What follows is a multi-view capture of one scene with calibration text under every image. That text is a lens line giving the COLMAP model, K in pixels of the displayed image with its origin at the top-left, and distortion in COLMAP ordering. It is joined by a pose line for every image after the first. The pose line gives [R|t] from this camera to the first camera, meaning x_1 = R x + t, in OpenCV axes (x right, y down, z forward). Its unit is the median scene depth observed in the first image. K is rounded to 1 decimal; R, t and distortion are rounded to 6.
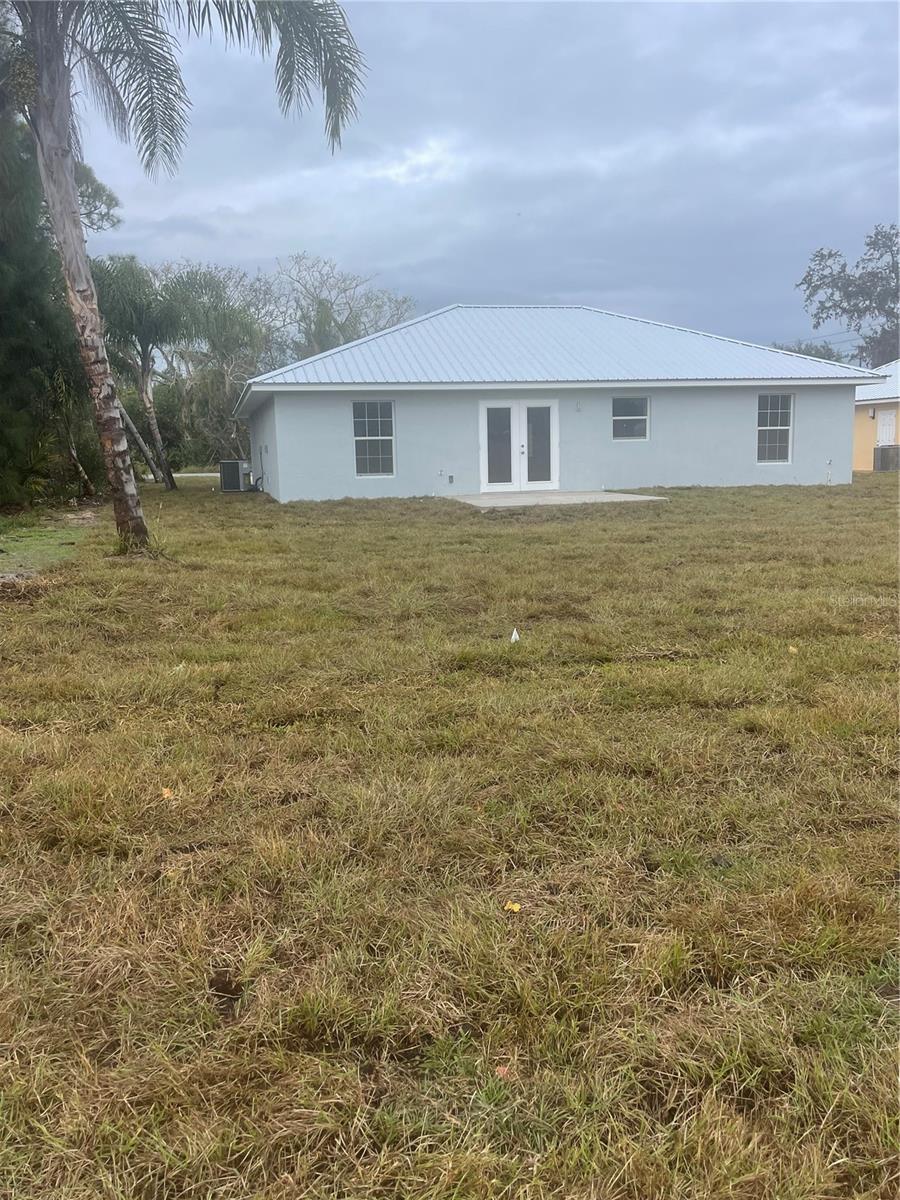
lens RADIAL K [[976.8, 0, 454.1], [0, 976.8, 595.7], [0, 0, 1]] dist [0.022214, -0.006298]
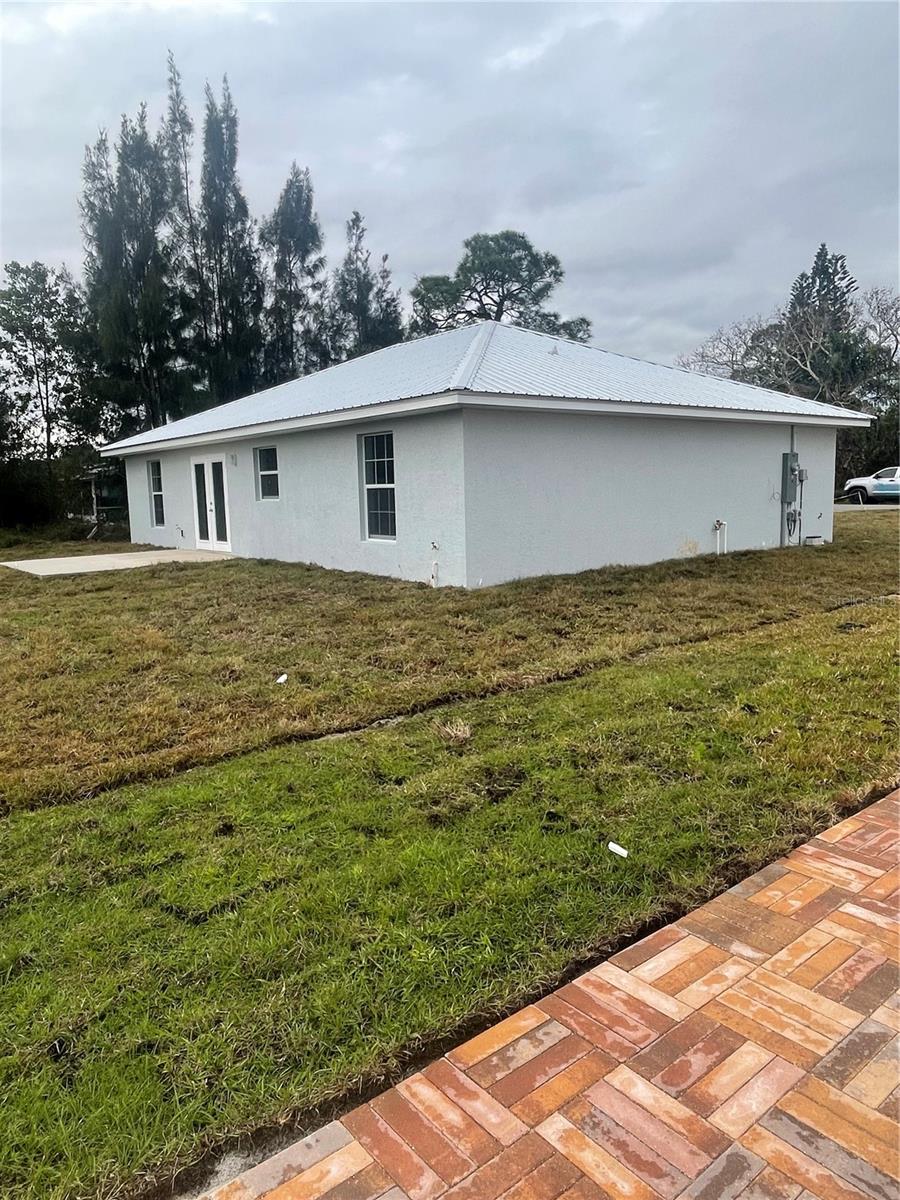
lens RADIAL K [[794.9, 0, 439.0], [0, 794.9, 603.9], [0, 0, 1]] dist [-0.041132, 0.000872]
pose [[0.450187, 0.142923, -0.881422, 0.861709], [-0.126233, 0.987380, 0.095631, -0.158185], [0.883967, 0.068213, 0.462547, 0.846932]]
